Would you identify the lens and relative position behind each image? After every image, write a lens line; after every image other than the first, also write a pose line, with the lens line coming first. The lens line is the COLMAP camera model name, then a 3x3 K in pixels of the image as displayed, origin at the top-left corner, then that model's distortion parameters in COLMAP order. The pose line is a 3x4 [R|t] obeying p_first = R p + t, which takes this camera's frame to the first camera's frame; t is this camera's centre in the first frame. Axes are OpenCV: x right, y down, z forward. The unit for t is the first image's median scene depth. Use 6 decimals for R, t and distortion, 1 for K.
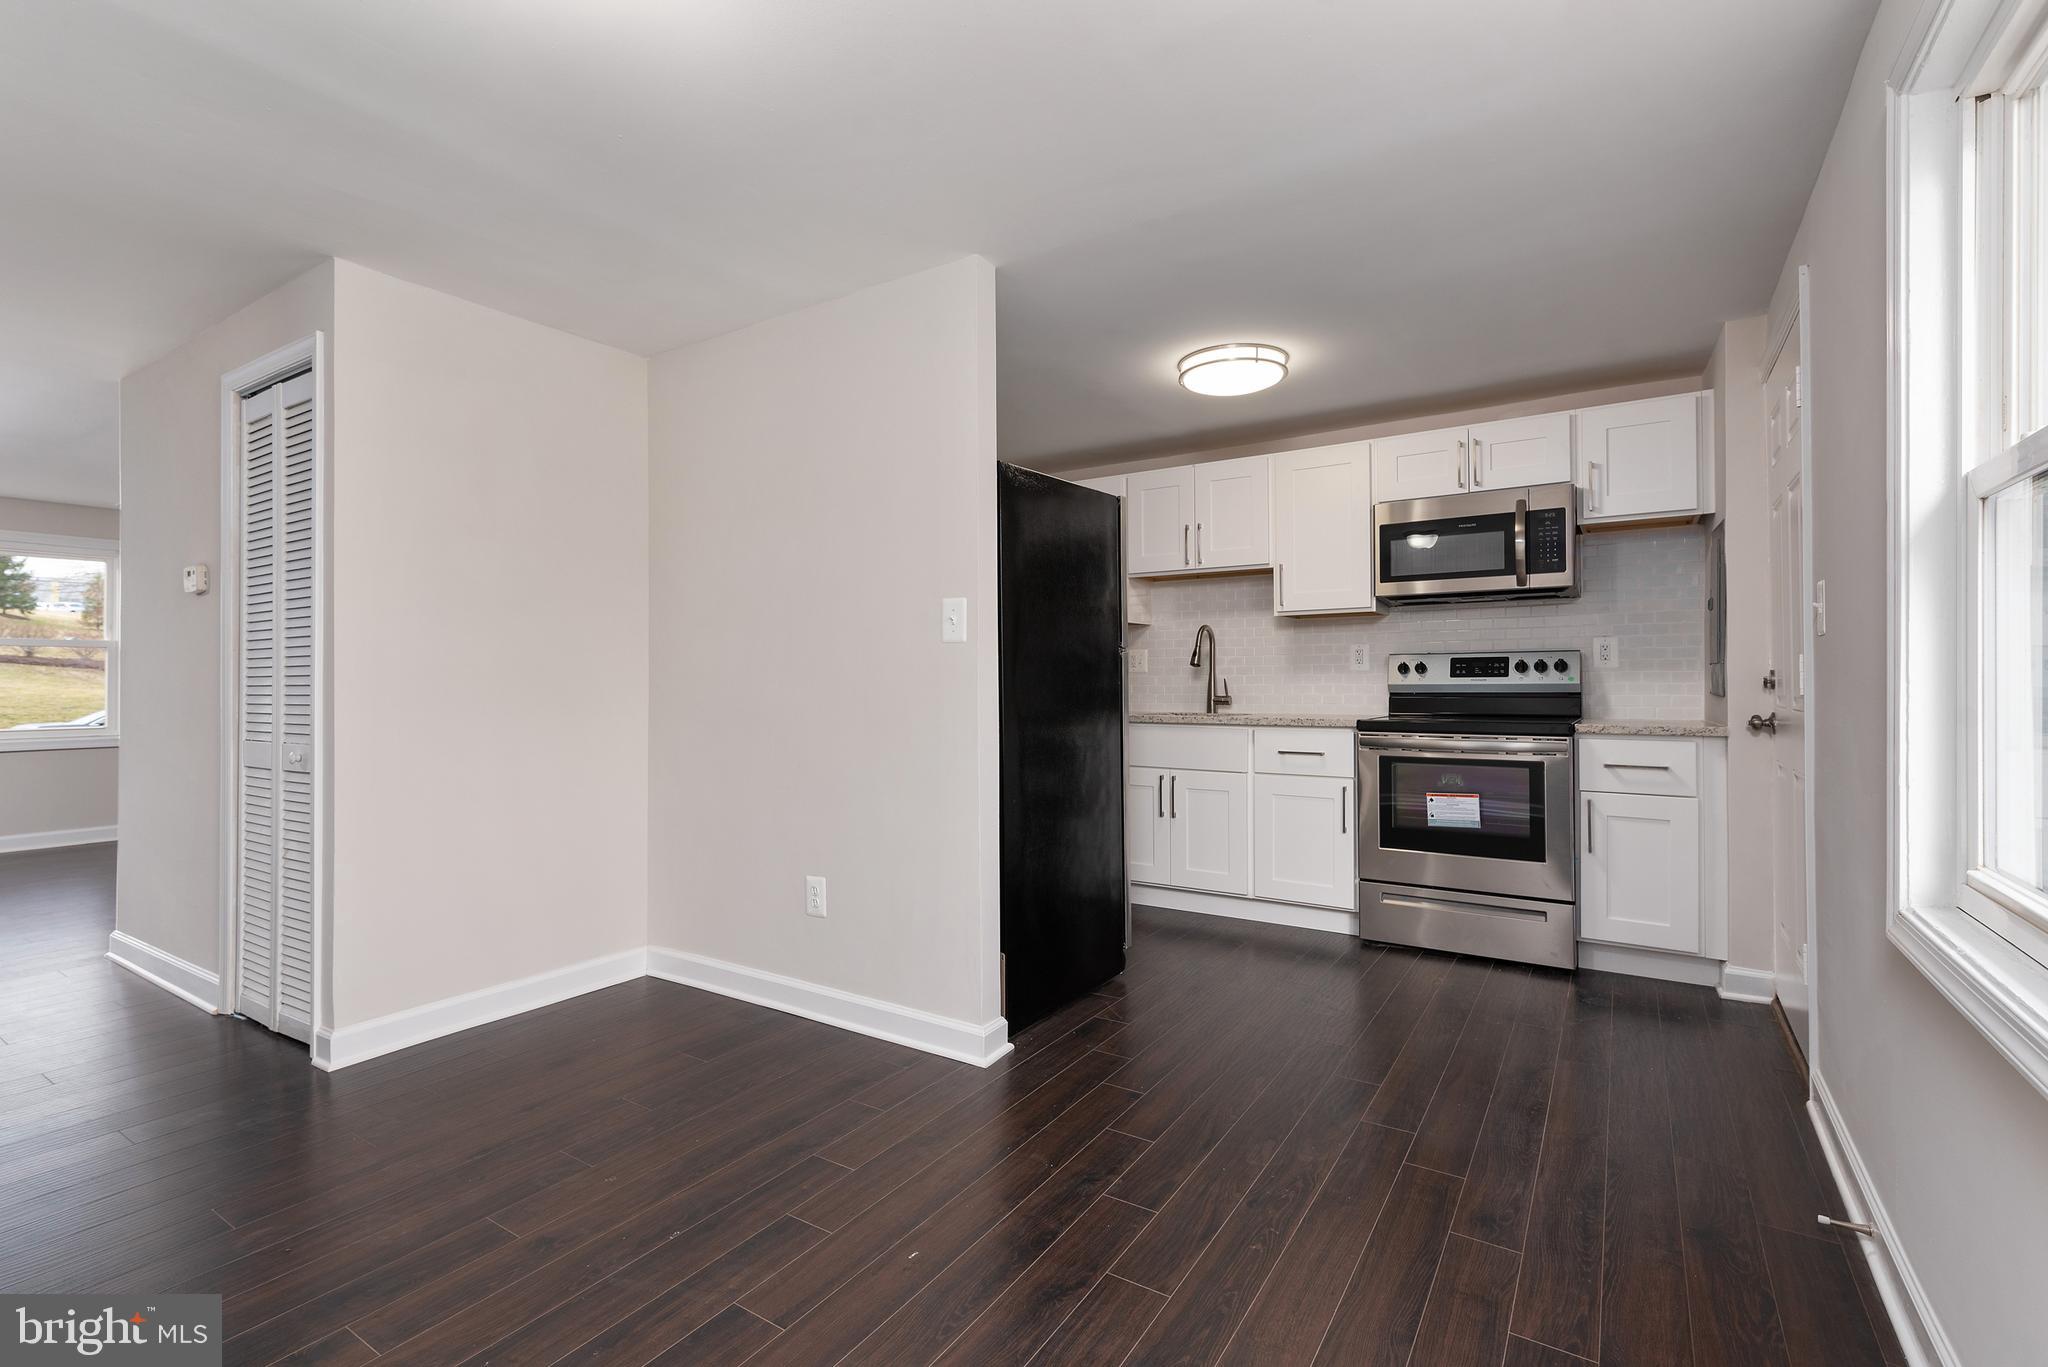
lens RADIAL K [[942.3, 0, 1023.0], [0, 942.3, 669.7], [0, 0, 1]] dist [-0.000265, -0.000330]
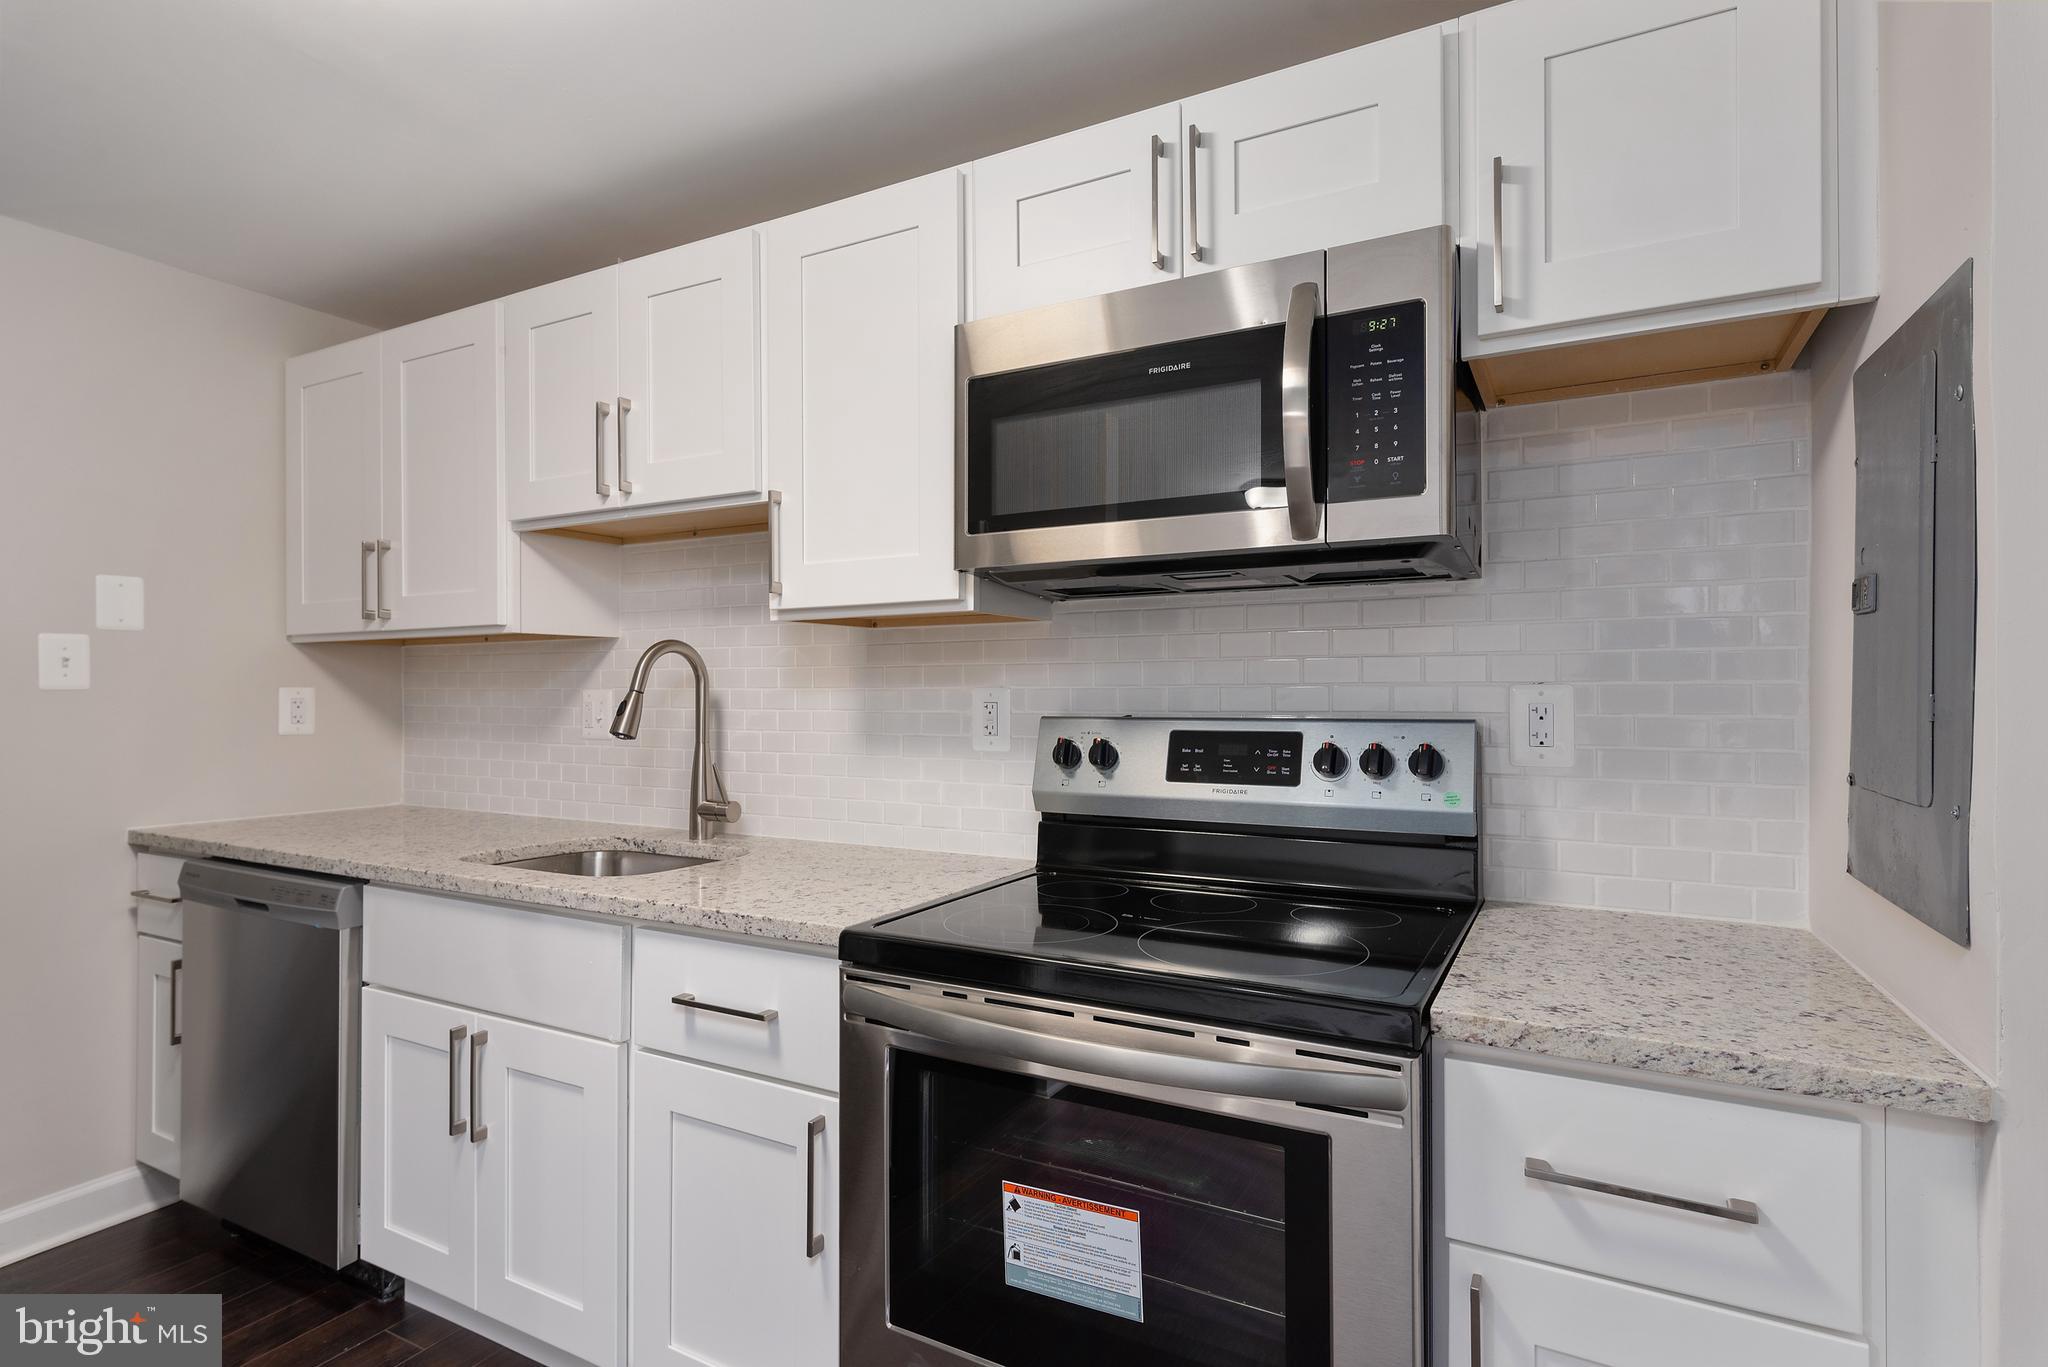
lens RADIAL K [[1039.6, 0, 1039.3], [0, 1039.6, 682.7], [0, 0, 1]] dist [0.000948, 0.000954]
pose [[0.996088, -0.000455, 0.088365, 0.387117], [-0.000140, 0.999977, 0.006727, -0.038037], [-0.088366, -0.006713, 0.996065, 0.613371]]
